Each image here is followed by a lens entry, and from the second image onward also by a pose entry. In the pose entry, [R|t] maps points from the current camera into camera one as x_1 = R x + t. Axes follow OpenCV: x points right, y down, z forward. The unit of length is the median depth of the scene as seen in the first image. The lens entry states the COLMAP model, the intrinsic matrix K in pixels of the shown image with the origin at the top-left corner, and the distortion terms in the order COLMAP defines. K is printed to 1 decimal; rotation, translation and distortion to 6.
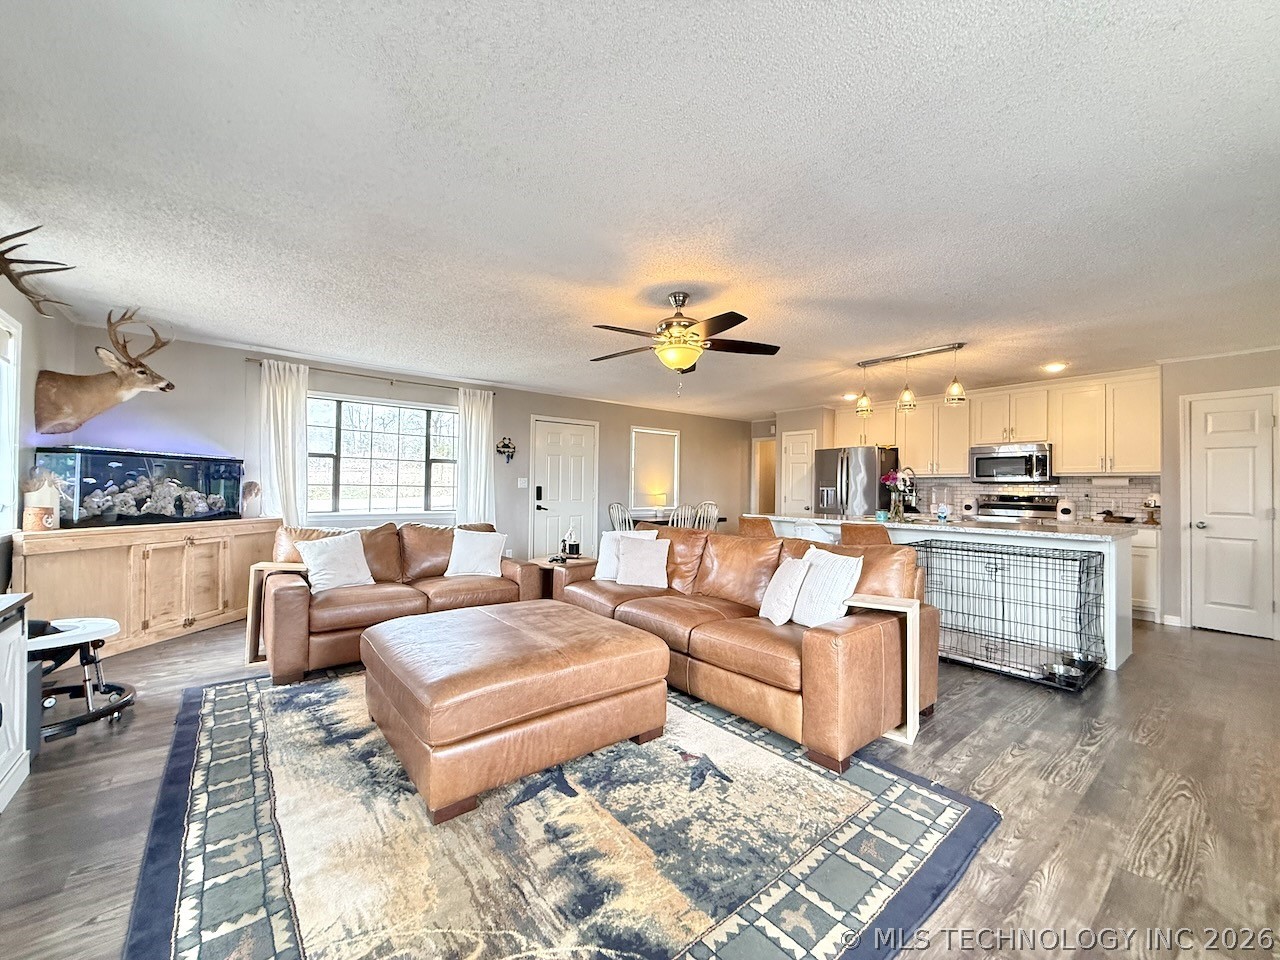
lens RADIAL K [[512.4, 0, 639.4], [0, 512.4, 480.4], [0, 0, 1]] dist [0.002406, 0.001379]
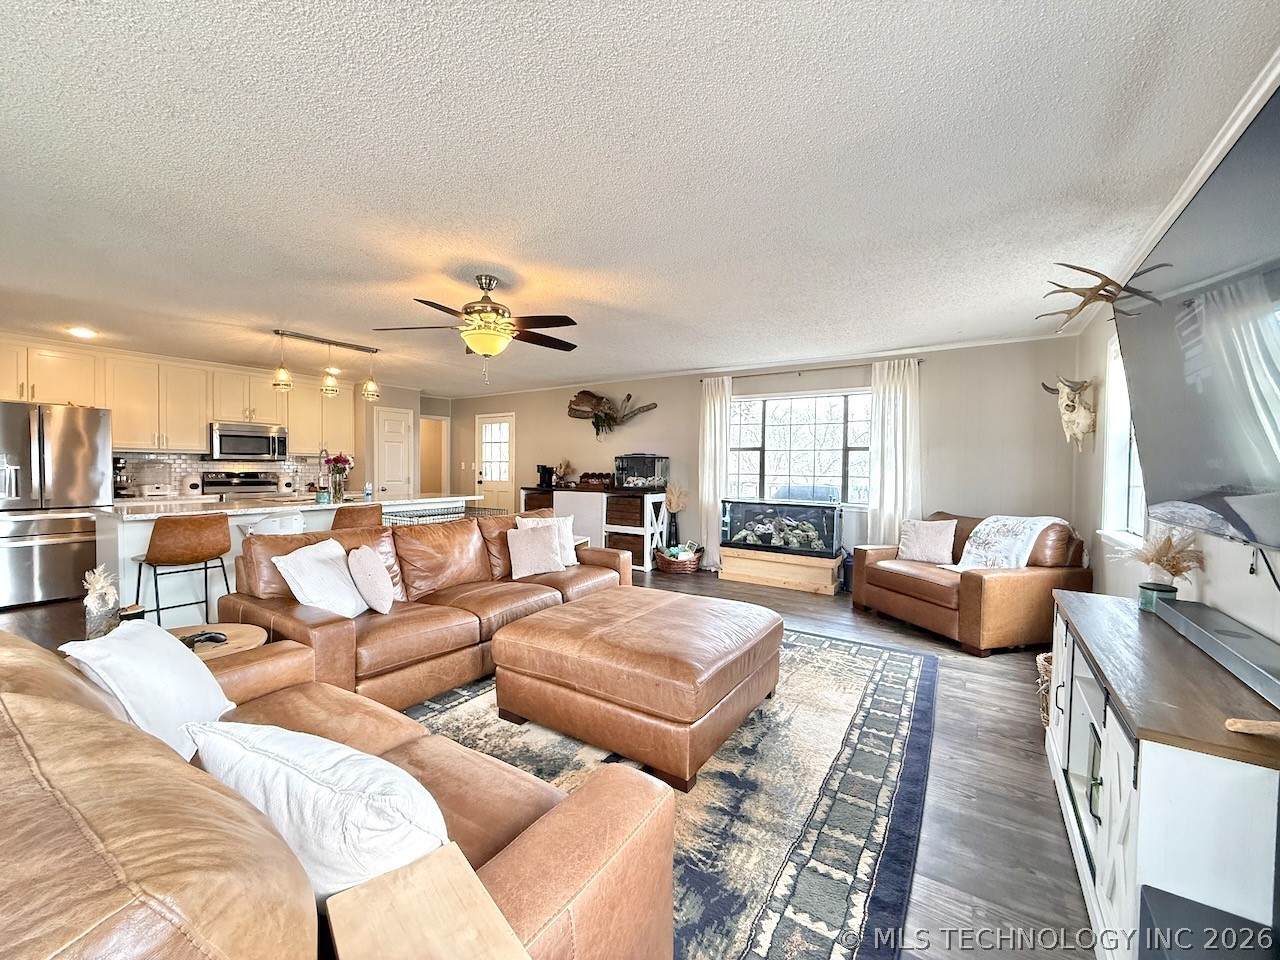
lens RADIAL K [[512.4, 0, 632.9], [0, 512.4, 481.2], [0, 0, 1]] dist [0.002406, 0.001379]
pose [[-0.308762, -0.040307, 0.950285, -1.244224], [-0.028576, 0.999044, 0.033091, -0.024492], [-0.950710, -0.016938, -0.309619, 1.363033]]
